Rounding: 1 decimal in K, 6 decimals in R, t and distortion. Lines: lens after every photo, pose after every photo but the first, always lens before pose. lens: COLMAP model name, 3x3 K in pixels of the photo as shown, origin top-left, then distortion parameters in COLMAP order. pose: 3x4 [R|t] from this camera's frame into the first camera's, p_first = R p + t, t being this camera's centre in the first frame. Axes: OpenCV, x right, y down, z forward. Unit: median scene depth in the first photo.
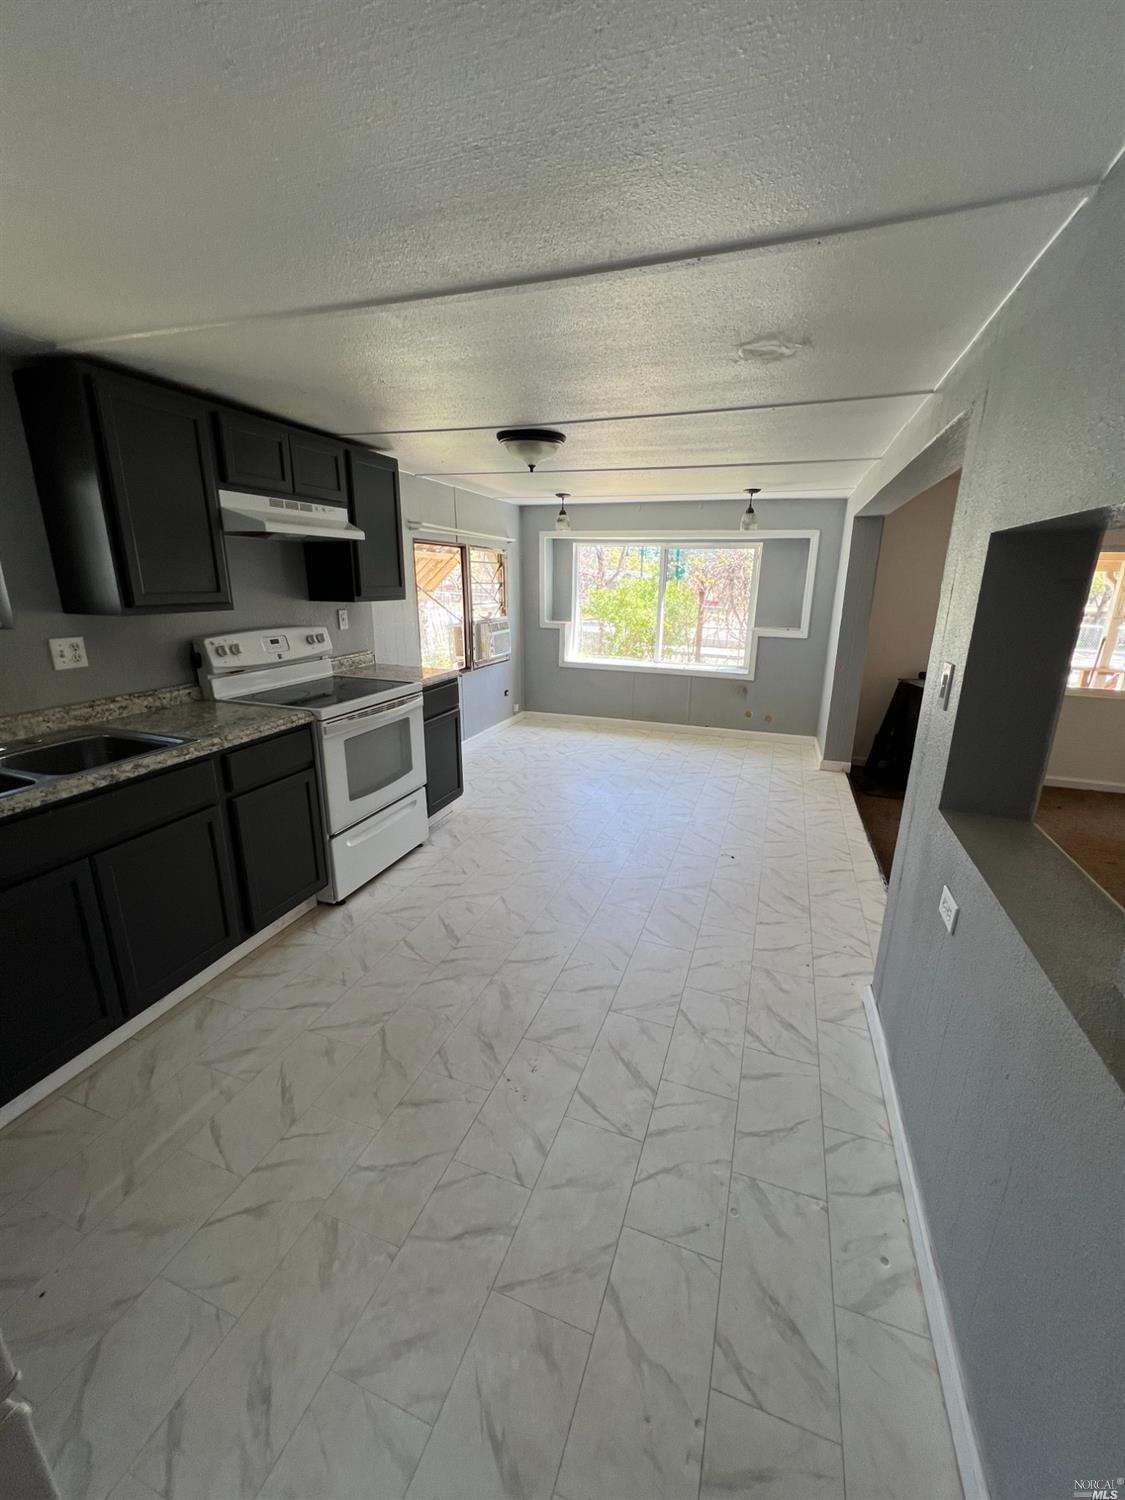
lens RADIAL K [[602.6, 0, 565.2], [0, 602.6, 750.4], [0, 0, 1]] dist [0.004396, 0.000282]
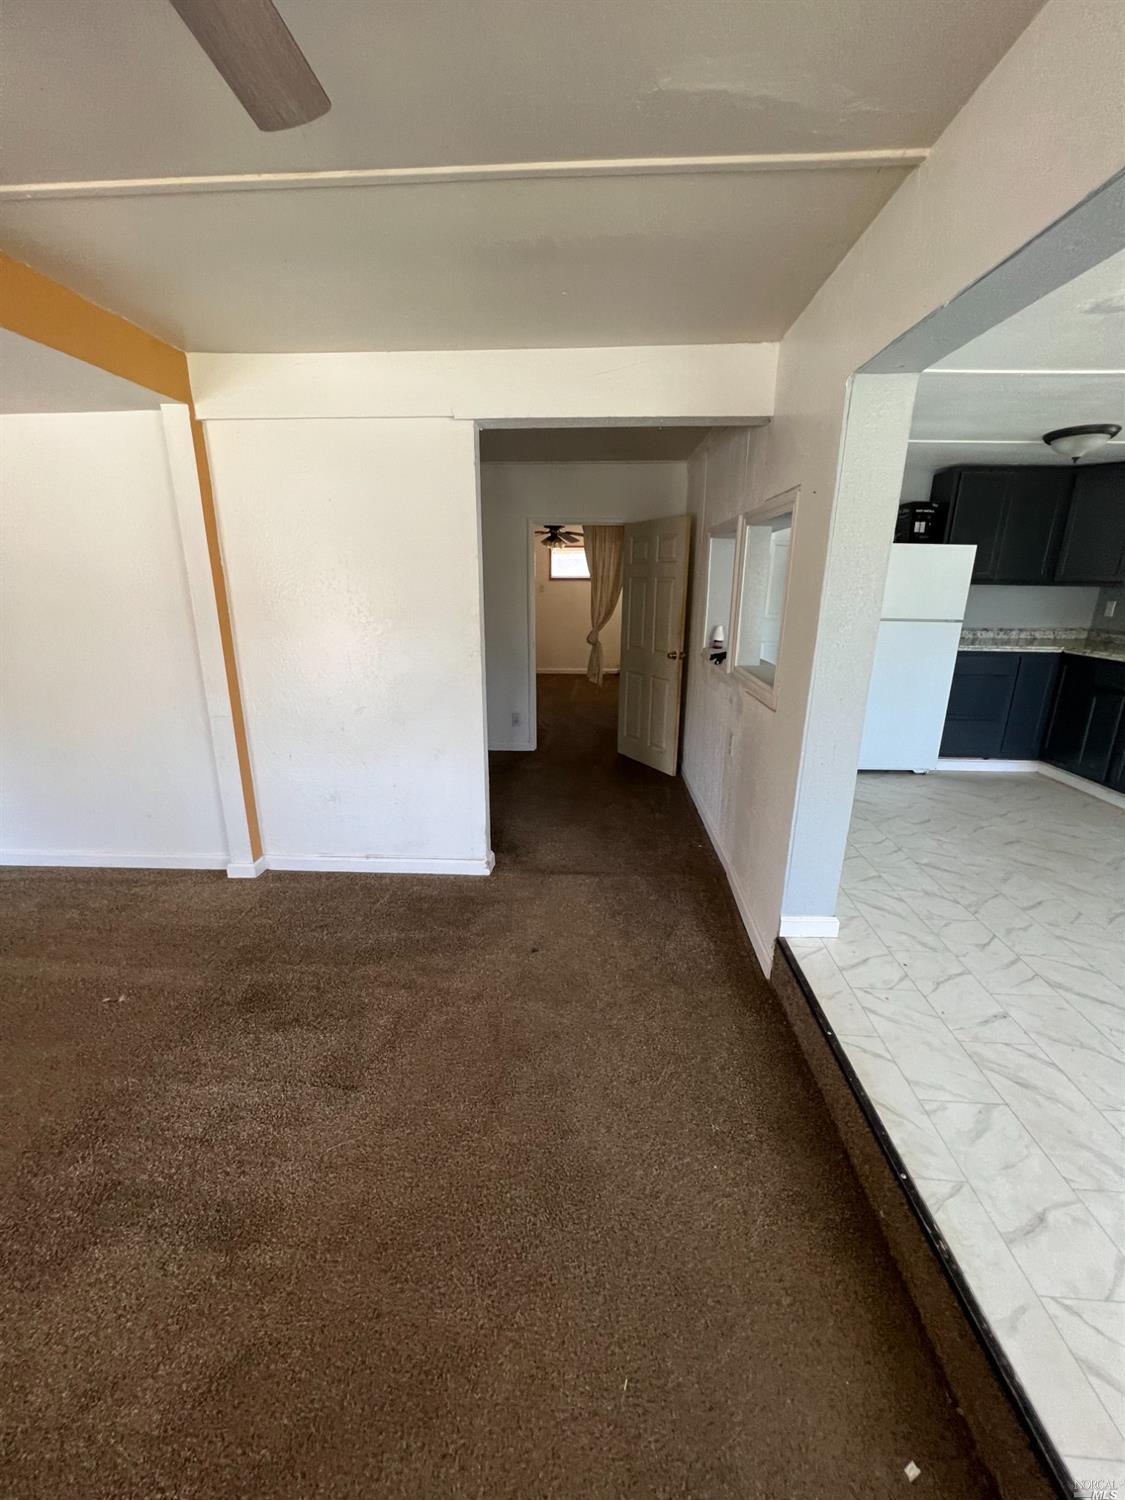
lens RADIAL K [[602.6, 0, 561.5], [0, 602.6, 748.3], [0, 0, 1]] dist [0.004396, 0.000282]
pose [[-0.960723, 0.053520, -0.272300, 1.337481], [-0.097537, 0.853500, 0.511883, -0.406111], [0.259804, 0.518337, -0.814757, 1.694750]]
